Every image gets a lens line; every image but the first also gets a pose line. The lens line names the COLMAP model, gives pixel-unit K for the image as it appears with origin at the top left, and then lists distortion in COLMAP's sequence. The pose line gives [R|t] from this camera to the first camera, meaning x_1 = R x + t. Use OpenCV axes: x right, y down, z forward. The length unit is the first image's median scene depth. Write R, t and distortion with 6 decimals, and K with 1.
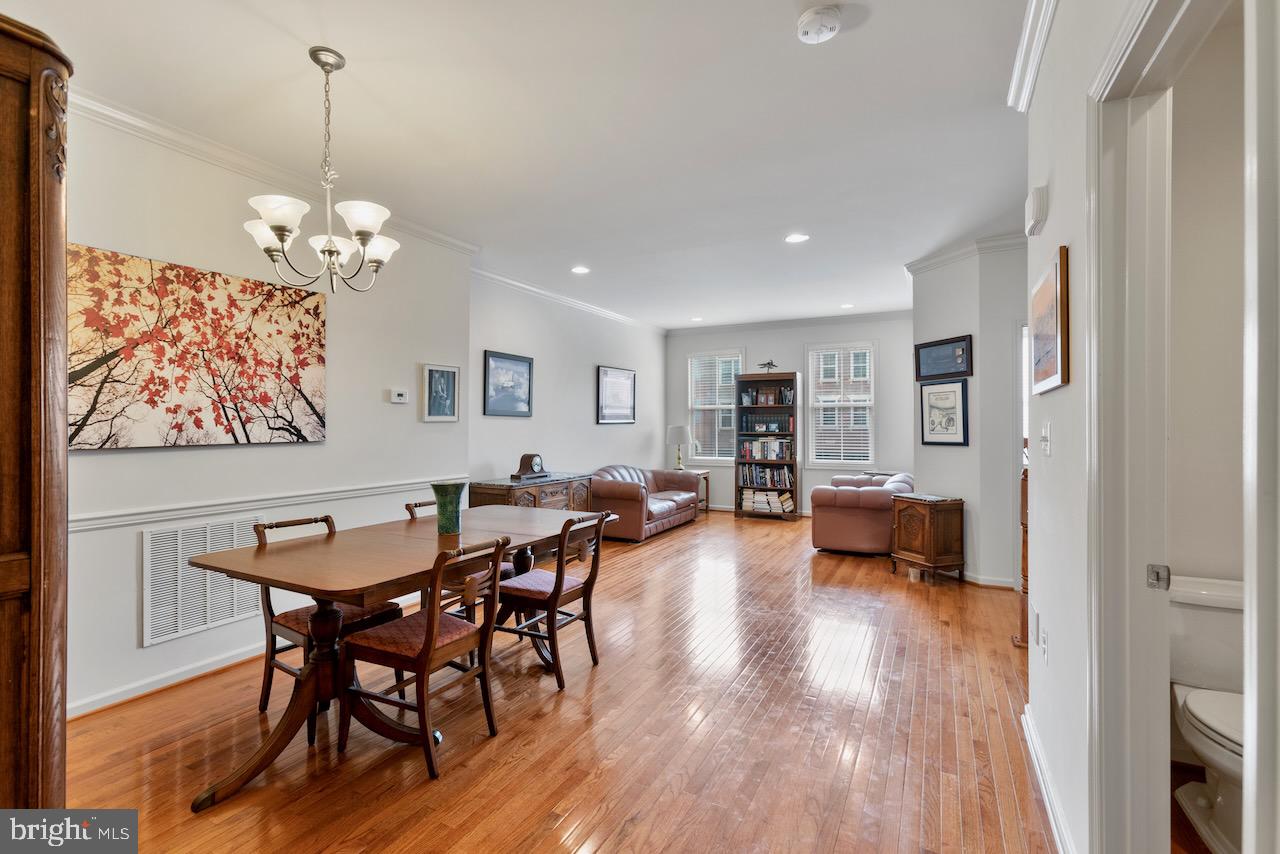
lens RADIAL K [[562.9, 0, 644.6], [0, 562.9, 420.6], [0, 0, 1]] dist [-0.002277, 0.003071]
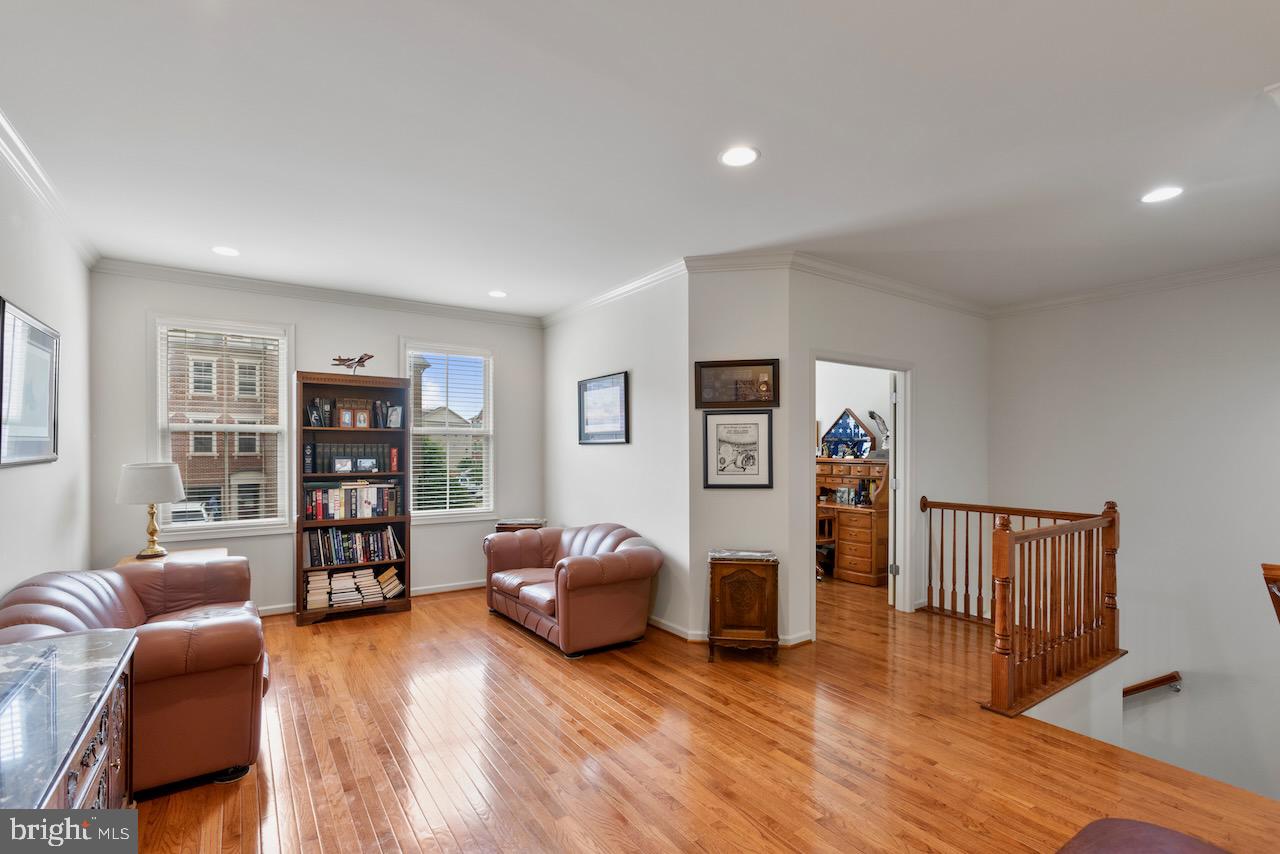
lens RADIAL K [[562.9, 0, 634.4], [0, 562.9, 458.4], [0, 0, 1]] dist [-0.002277, 0.003071]
pose [[0.493850, -0.006748, 0.869521, -0.163955], [-0.009379, 0.999870, 0.013086, -0.005988], [-0.869497, -0.014618, 0.493723, 0.451005]]
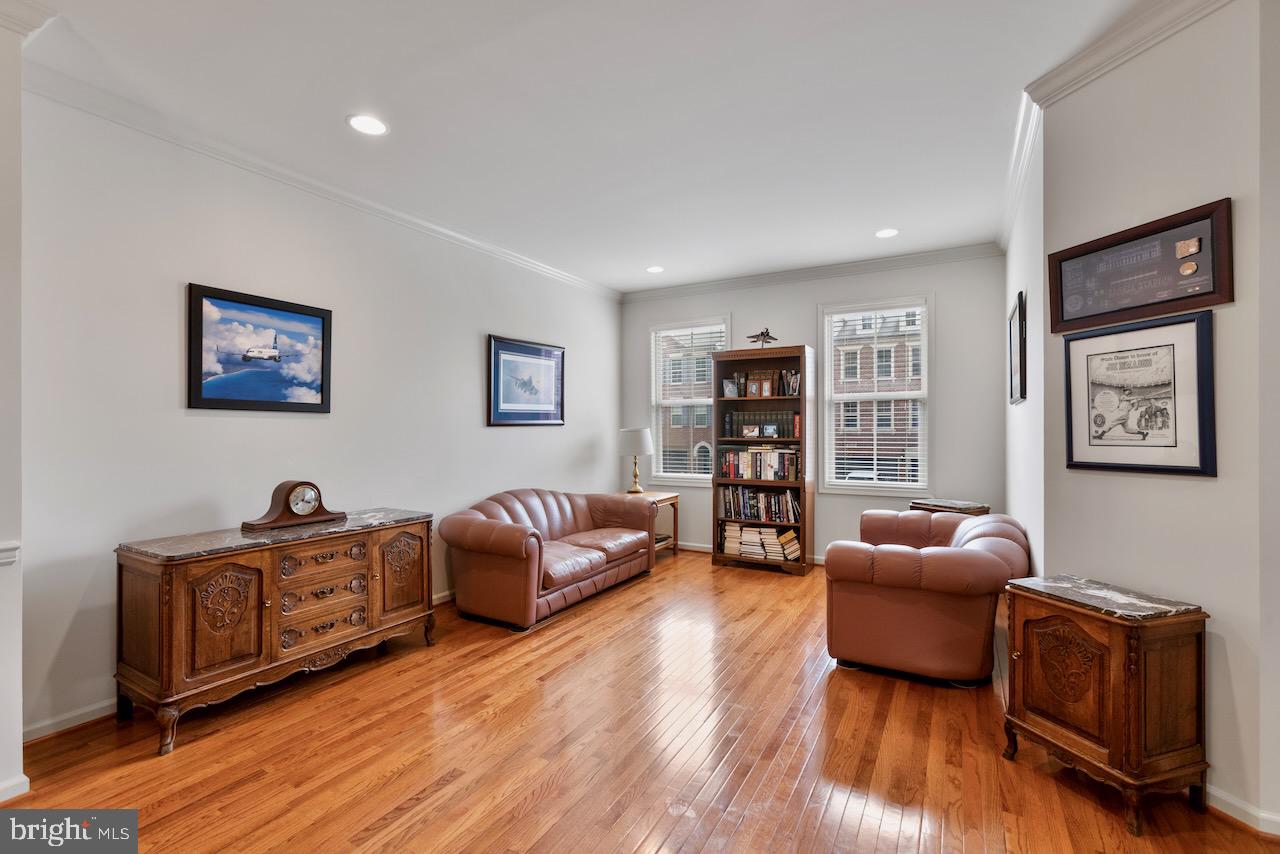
lens RADIAL K [[562.9, 0, 632.7], [0, 562.9, 431.6], [0, 0, 1]] dist [-0.002277, 0.003071]
pose [[0.998660, -0.001478, -0.051722, 0.103930], [0.002176, 0.999907, 0.013447, 0.003560], [0.051698, -0.013542, 0.998571, 0.338456]]
